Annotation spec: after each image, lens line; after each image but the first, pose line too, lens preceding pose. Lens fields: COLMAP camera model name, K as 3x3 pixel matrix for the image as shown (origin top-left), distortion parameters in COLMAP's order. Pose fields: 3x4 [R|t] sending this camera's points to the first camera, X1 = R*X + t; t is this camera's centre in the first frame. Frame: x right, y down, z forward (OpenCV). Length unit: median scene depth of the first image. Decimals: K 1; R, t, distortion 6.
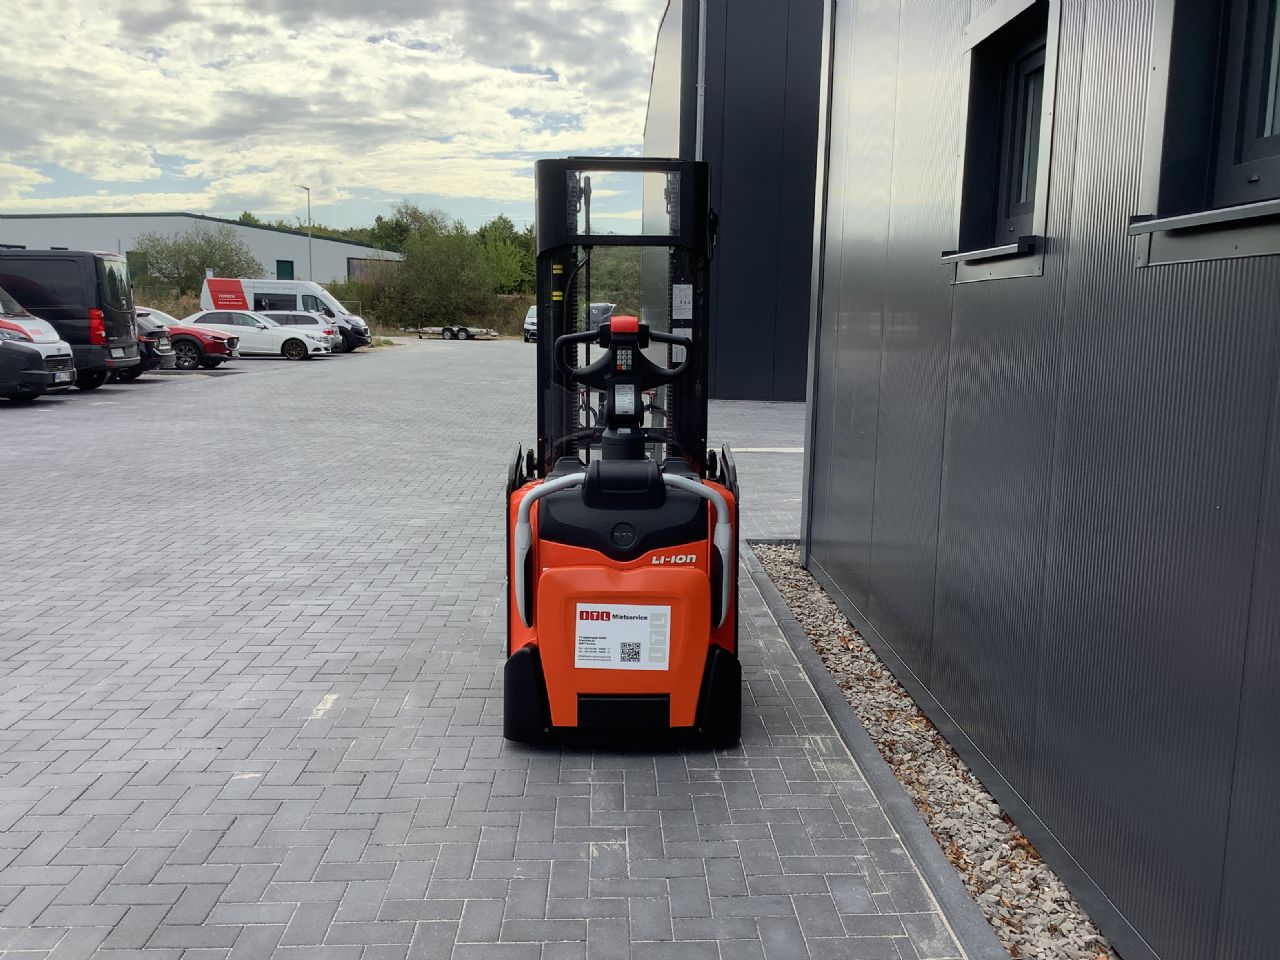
lens RADIAL K [[1158.8, 0, 644.4], [0, 1158.8, 480.3], [0, 0, 1]] dist [0.090116, -0.149191]
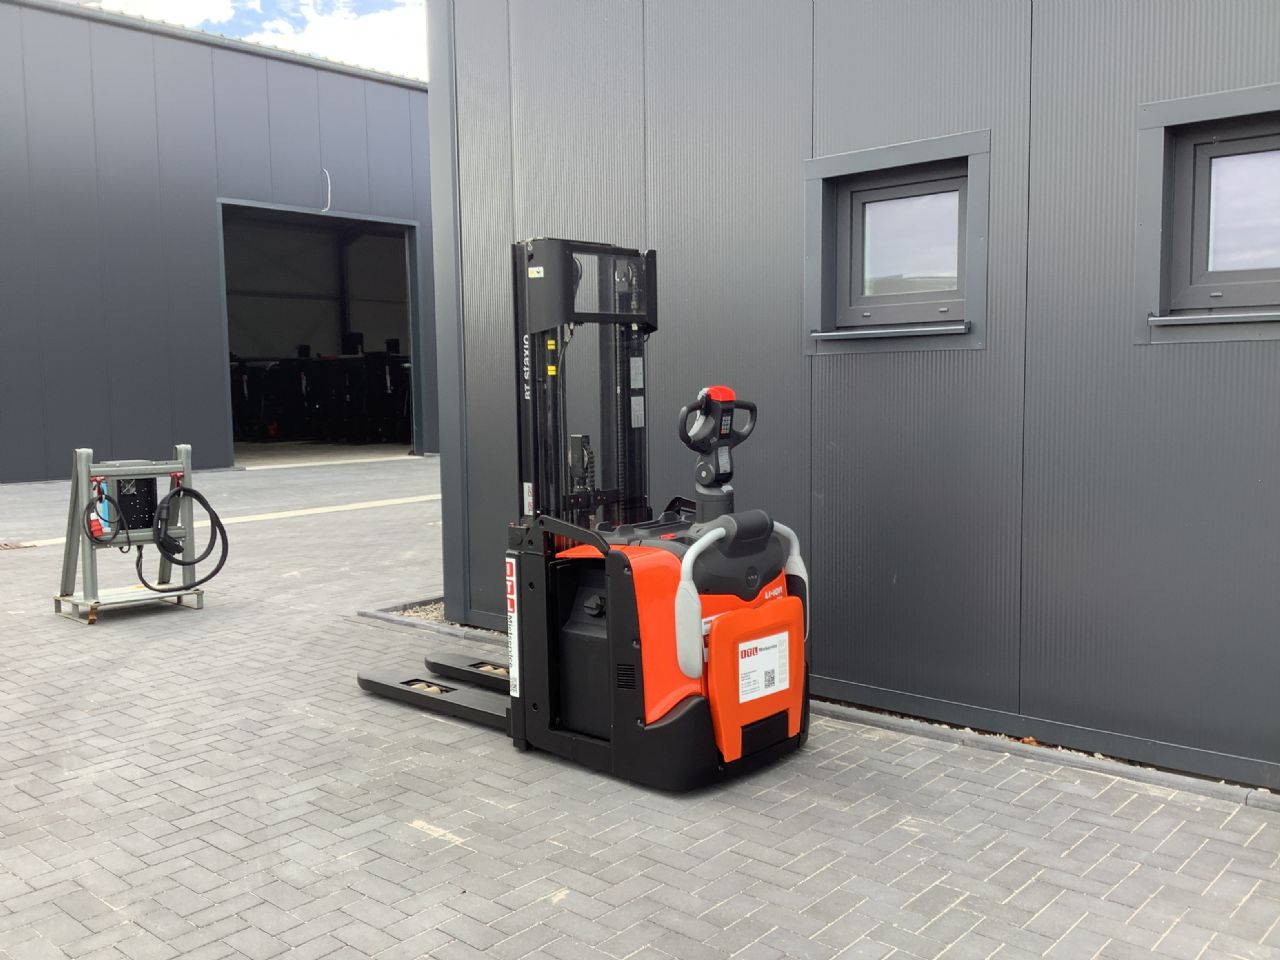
lens RADIAL K [[1156.6, 0, 642.1], [0, 1156.6, 478.4], [0, 0, 1]] dist [0.087358, -0.166007]
pose [[0.690753, -0.088940, 0.717601, -0.885777], [0.128257, 0.991741, -0.000541, -0.061313], [-0.711626, 0.092411, 0.696455, 0.274893]]
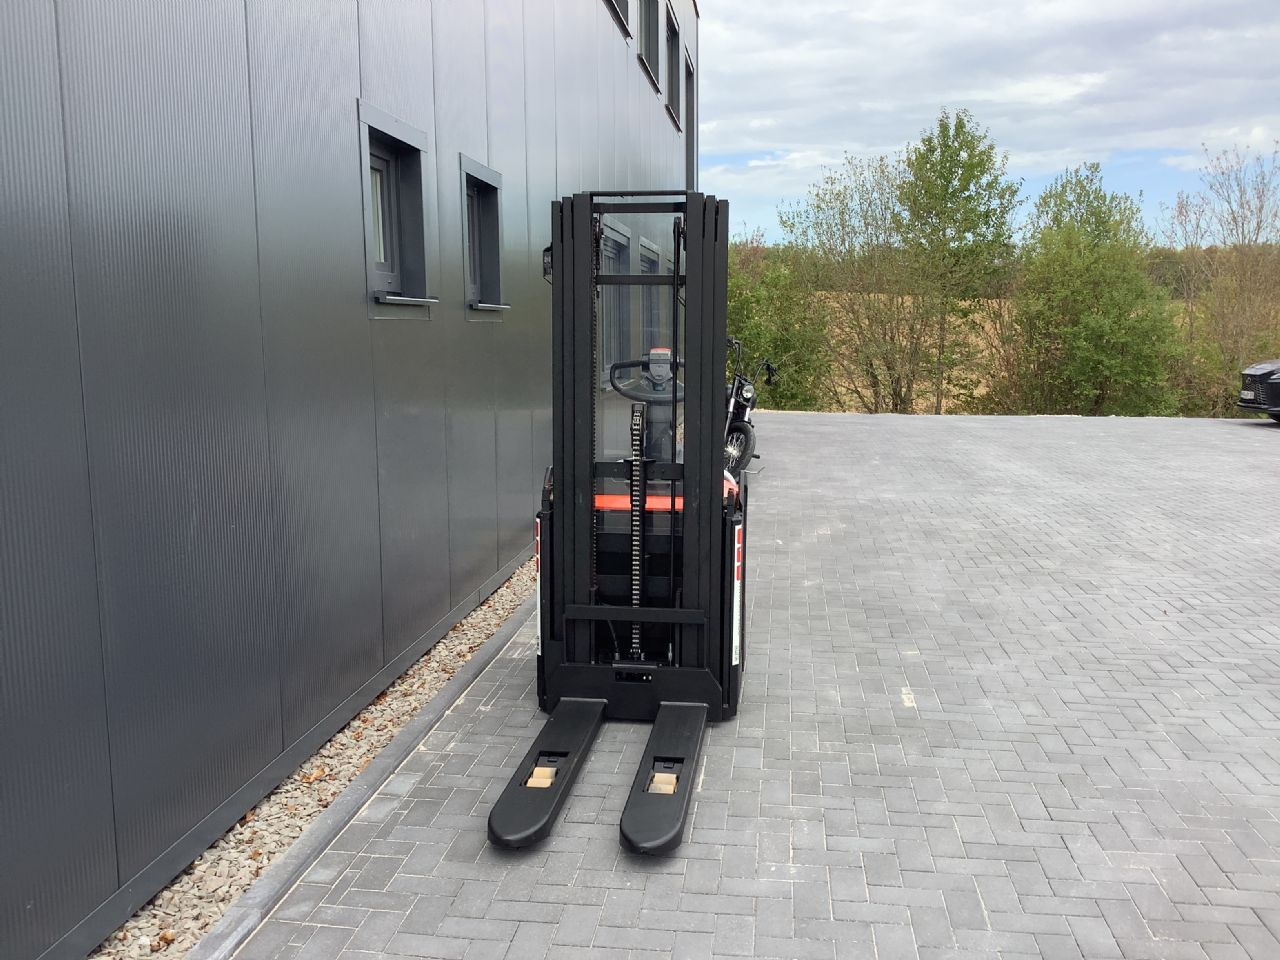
lens RADIAL K [[1158.8, 0, 644.4], [0, 1158.8, 480.3], [0, 0, 1]] dist [0.090116, -0.149191]
pose [[-0.987968, -0.034912, 0.150666, -0.209213], [0.007320, 0.962540, 0.271040, -0.361134], [-0.154485, 0.268882, -0.950703, 2.335870]]
